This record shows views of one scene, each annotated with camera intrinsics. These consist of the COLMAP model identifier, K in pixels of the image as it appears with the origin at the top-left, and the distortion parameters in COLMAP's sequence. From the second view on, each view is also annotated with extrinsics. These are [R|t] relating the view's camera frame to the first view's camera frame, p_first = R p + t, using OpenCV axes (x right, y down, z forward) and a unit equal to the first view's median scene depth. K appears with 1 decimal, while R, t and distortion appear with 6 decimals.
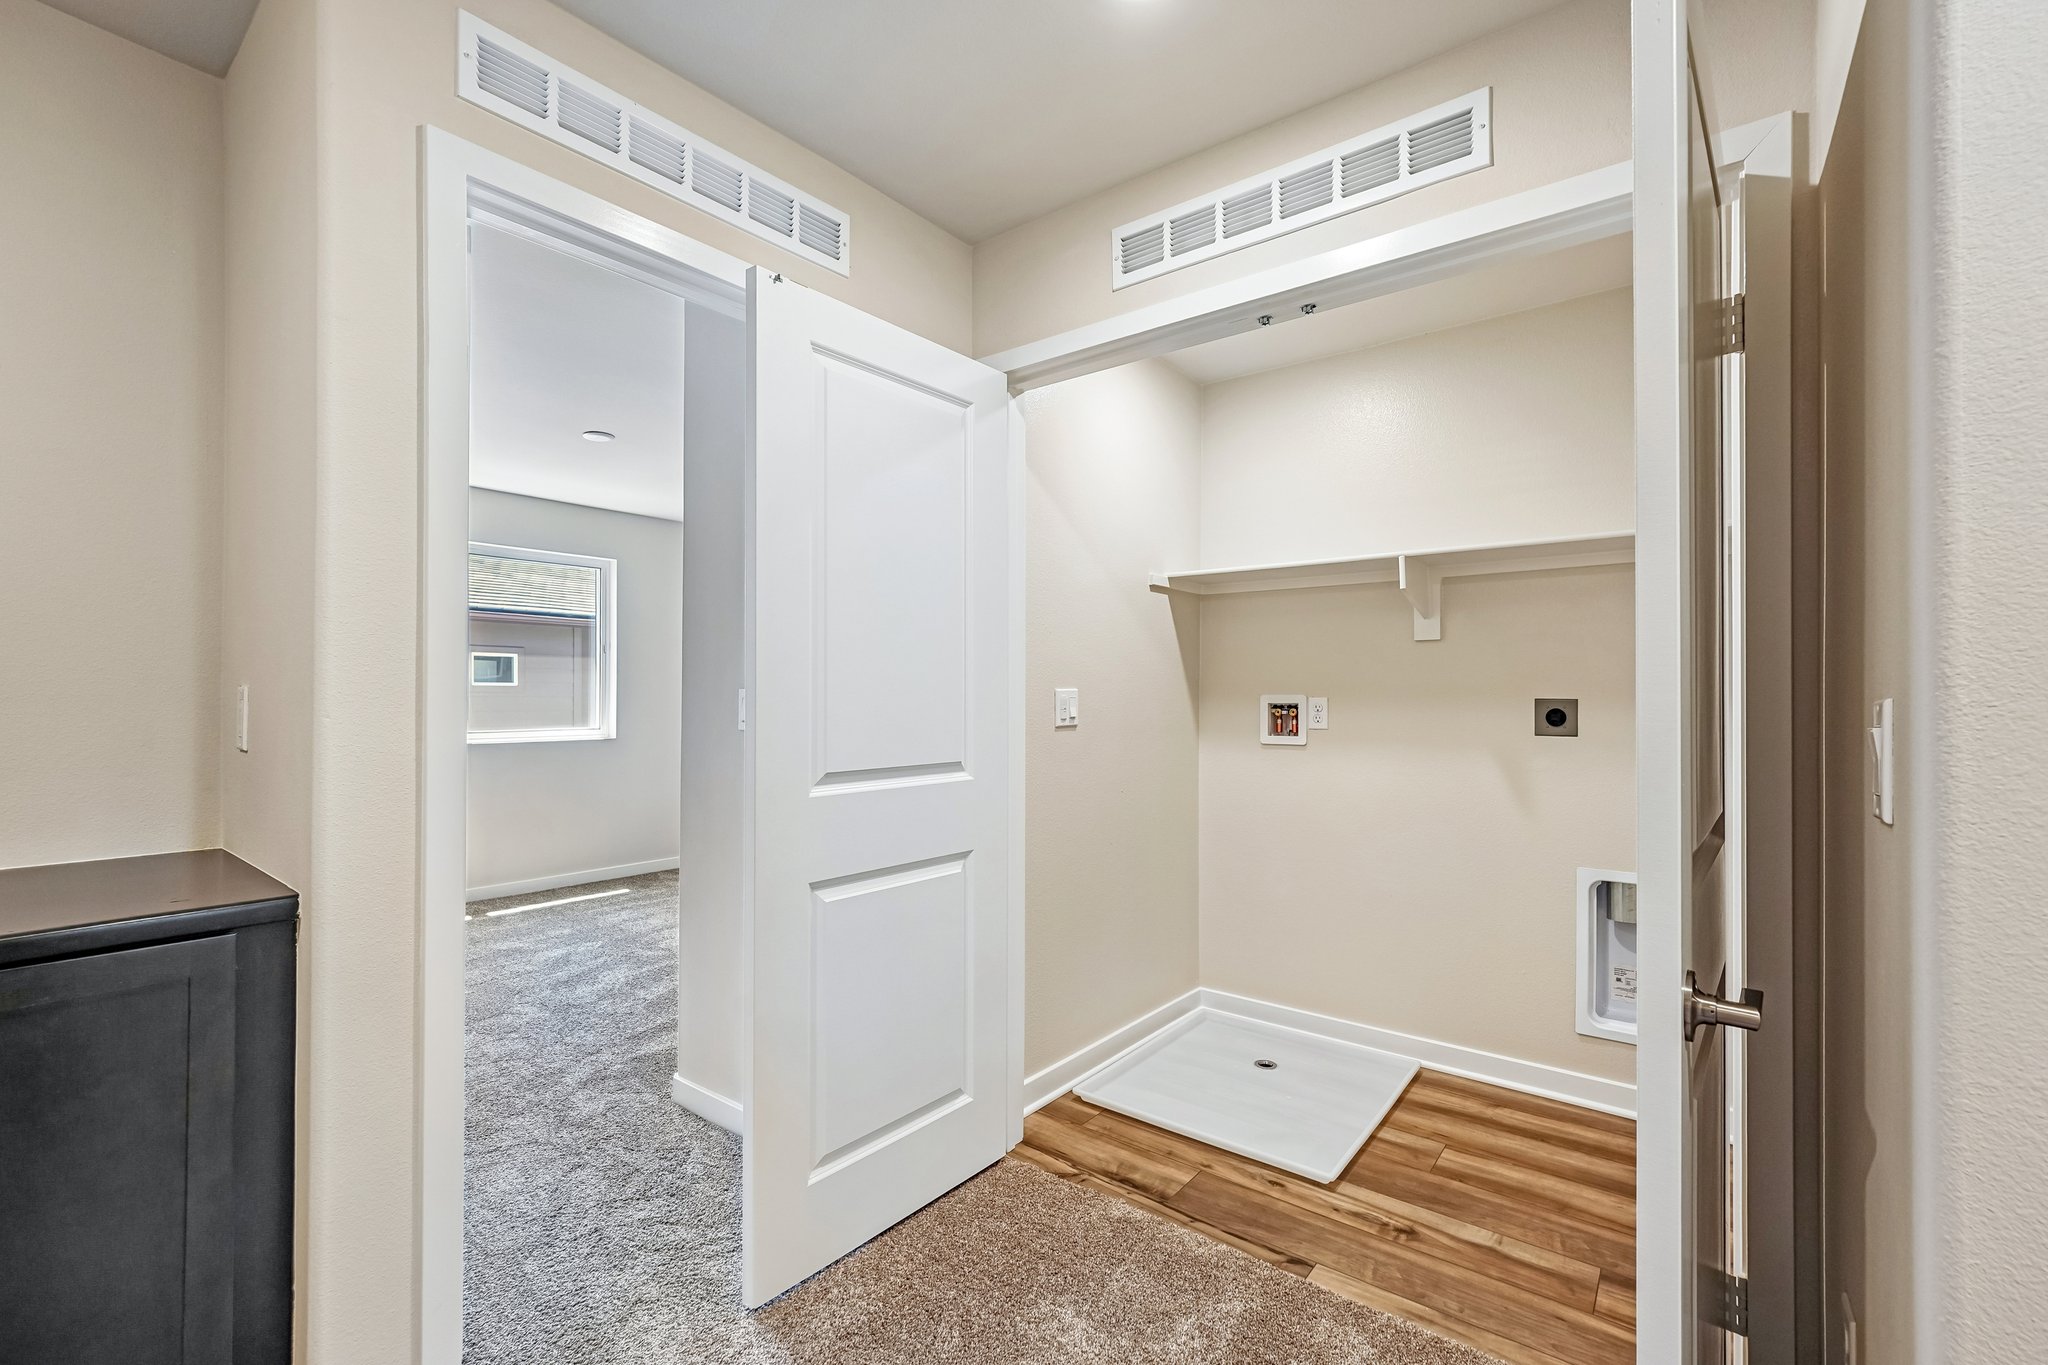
lens RADIAL K [[851.2, 0, 1004.6], [0, 851.2, 682.7], [0, 0, 1]] dist [-0.020093, -0.000322]
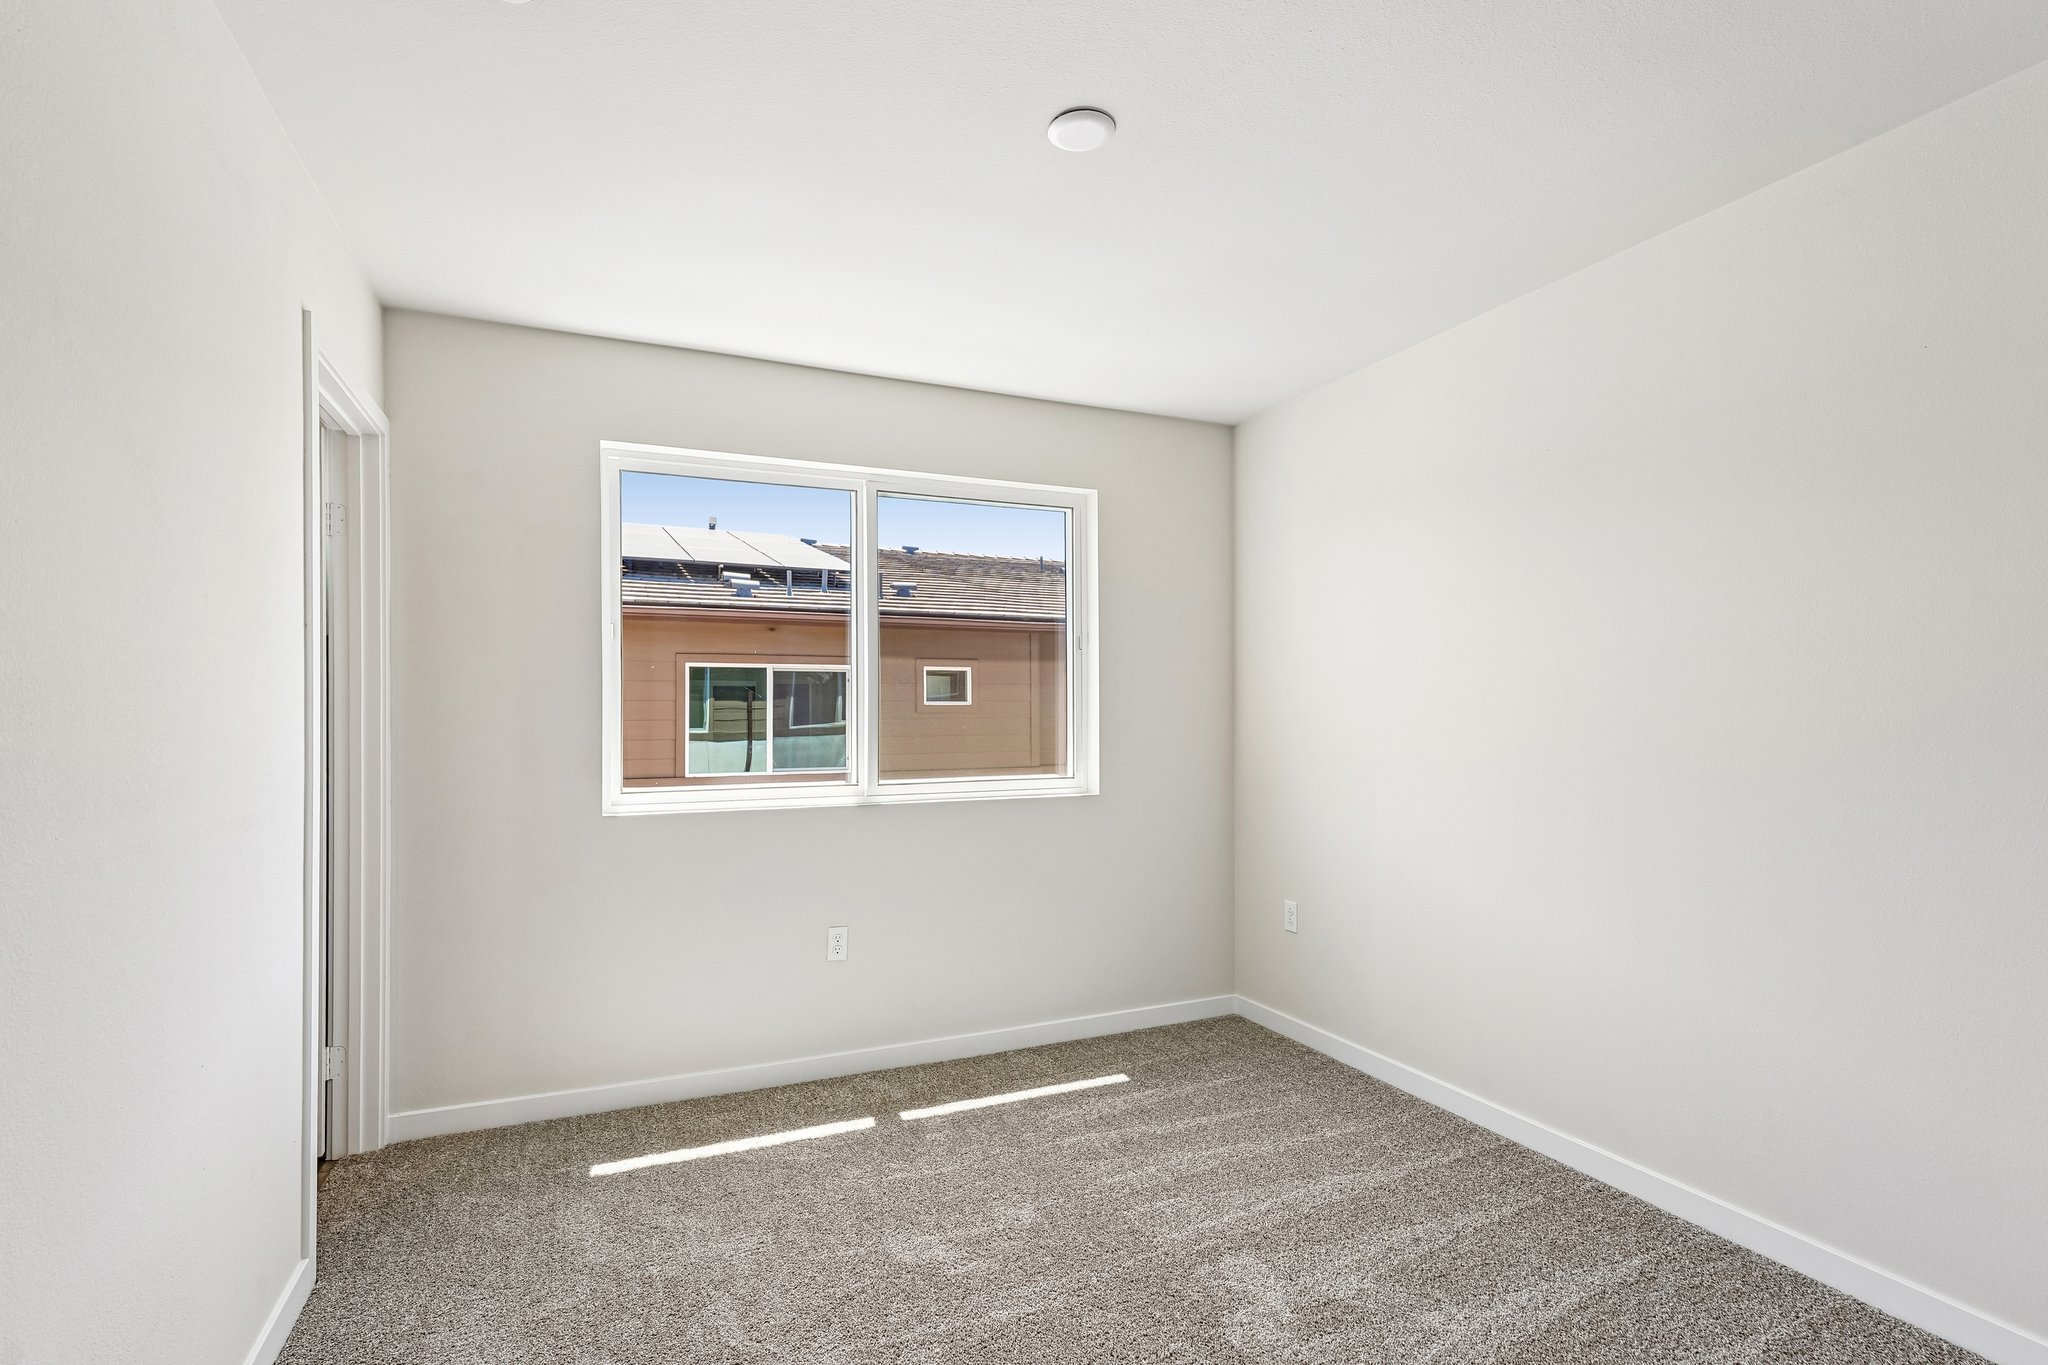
lens RADIAL K [[946.5, 0, 1024.0], [0, 946.5, 682.5], [0, 0, 1]] dist [-0.000443, -0.000089]
pose [[0.888277, -0.016921, -0.458997, -0.097479], [0.009433, 0.999782, -0.018601, -0.000763], [0.459212, 0.012193, 0.888243, 0.188828]]
